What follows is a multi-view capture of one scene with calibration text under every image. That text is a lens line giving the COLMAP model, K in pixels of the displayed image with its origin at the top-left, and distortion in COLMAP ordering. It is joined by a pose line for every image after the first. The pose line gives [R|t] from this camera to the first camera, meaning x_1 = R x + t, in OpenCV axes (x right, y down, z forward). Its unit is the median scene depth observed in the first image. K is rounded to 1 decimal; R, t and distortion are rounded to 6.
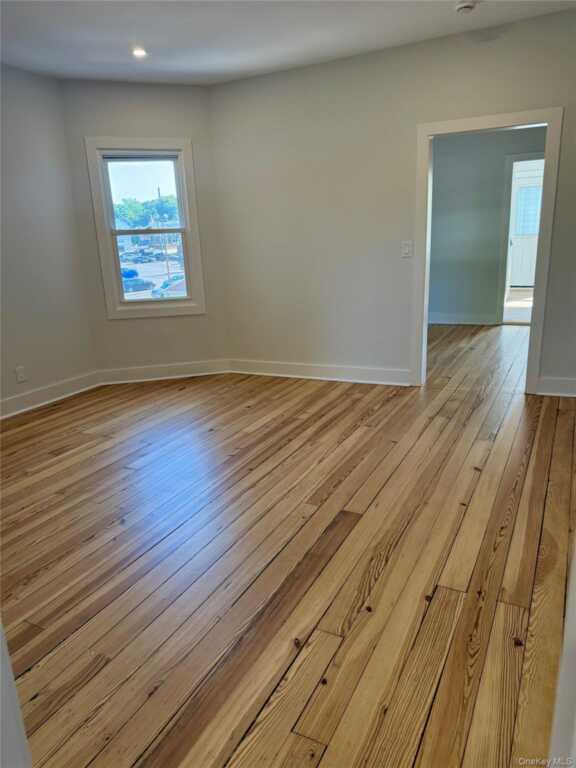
lens RADIAL K [[545.8, 0, 288.0], [0, 545.8, 384.0], [0, 0, 1]] dist [0.120154, -0.176757]
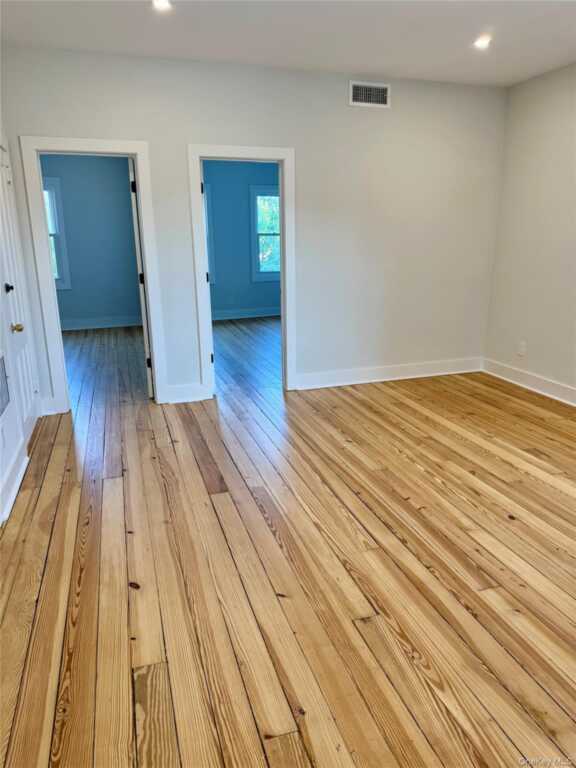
lens RADIAL K [[545.8, 0, 288.0], [0, 545.8, 384.0], [0, 0, 1]] dist [0.120154, -0.176757]
pose [[-0.712759, 0.222695, -0.665118, 0.553519], [-0.152120, 0.876611, 0.456523, -0.385270], [0.684715, 0.426568, -0.590935, 1.293802]]
